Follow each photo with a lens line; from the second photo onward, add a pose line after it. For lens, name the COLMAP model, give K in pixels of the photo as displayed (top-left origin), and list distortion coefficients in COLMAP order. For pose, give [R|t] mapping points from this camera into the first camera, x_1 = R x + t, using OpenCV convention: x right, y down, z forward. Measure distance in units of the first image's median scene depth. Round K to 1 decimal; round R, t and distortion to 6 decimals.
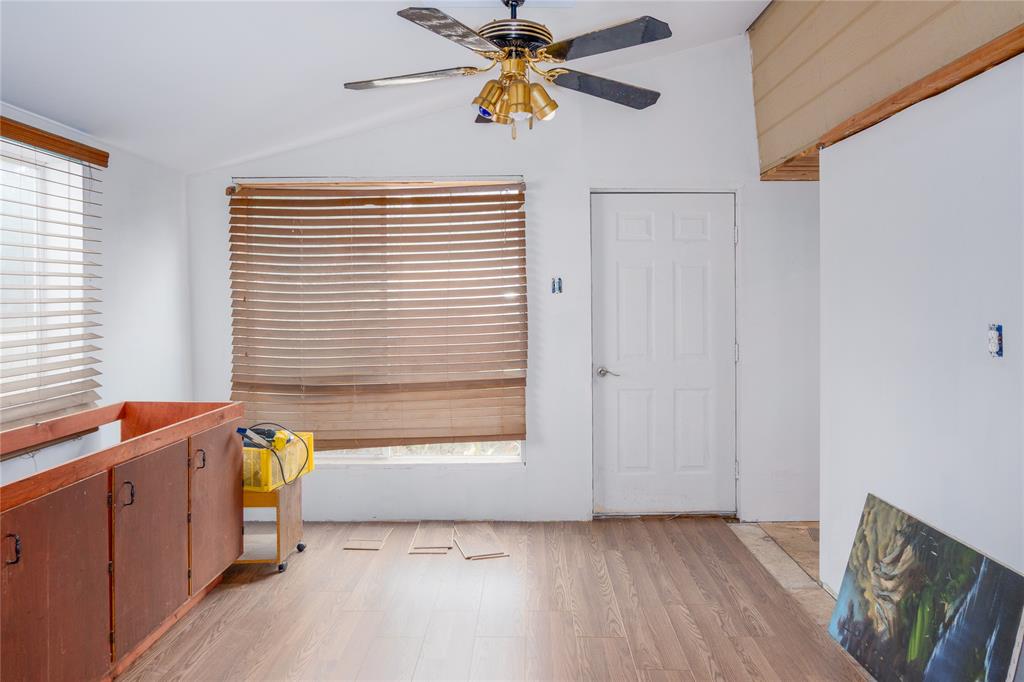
lens RADIAL K [[687.4, 0, 515.7], [0, 687.4, 305.4], [0, 0, 1]] dist [-0.001055, 0.004414]
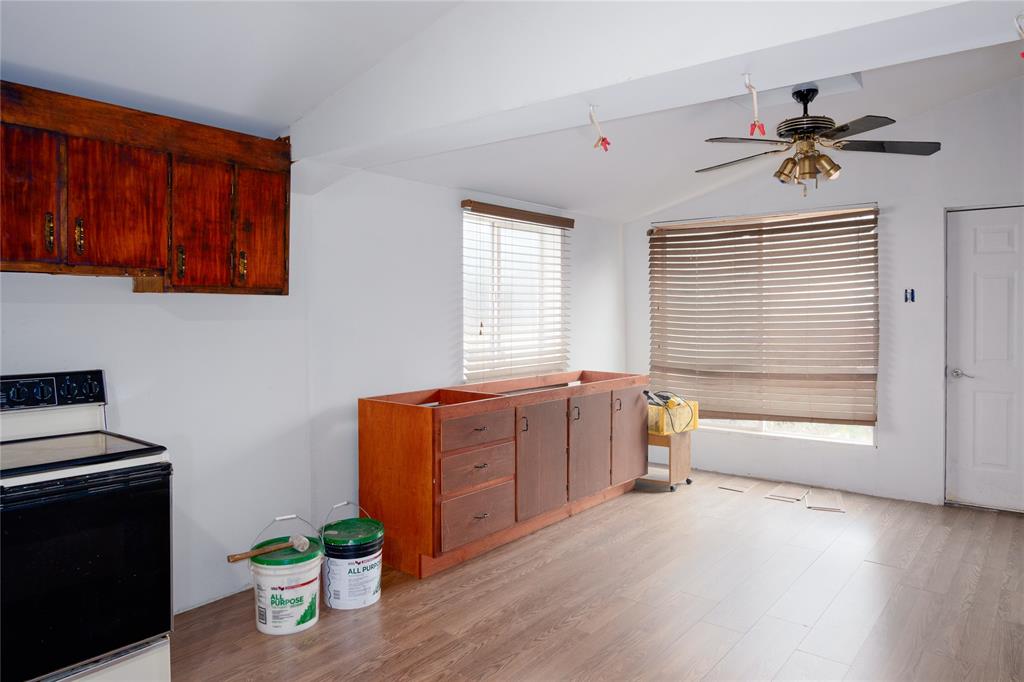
lens RADIAL K [[679.2, 0, 512.7], [0, 679.2, 331.3], [0, 0, 1]] dist [-0.009323, 0.000004]
pose [[0.790036, 0.019715, -0.612744, 0.254516], [-0.006698, 0.999701, 0.023530, 0.009396], [0.613024, -0.014485, 0.789931, -0.331635]]
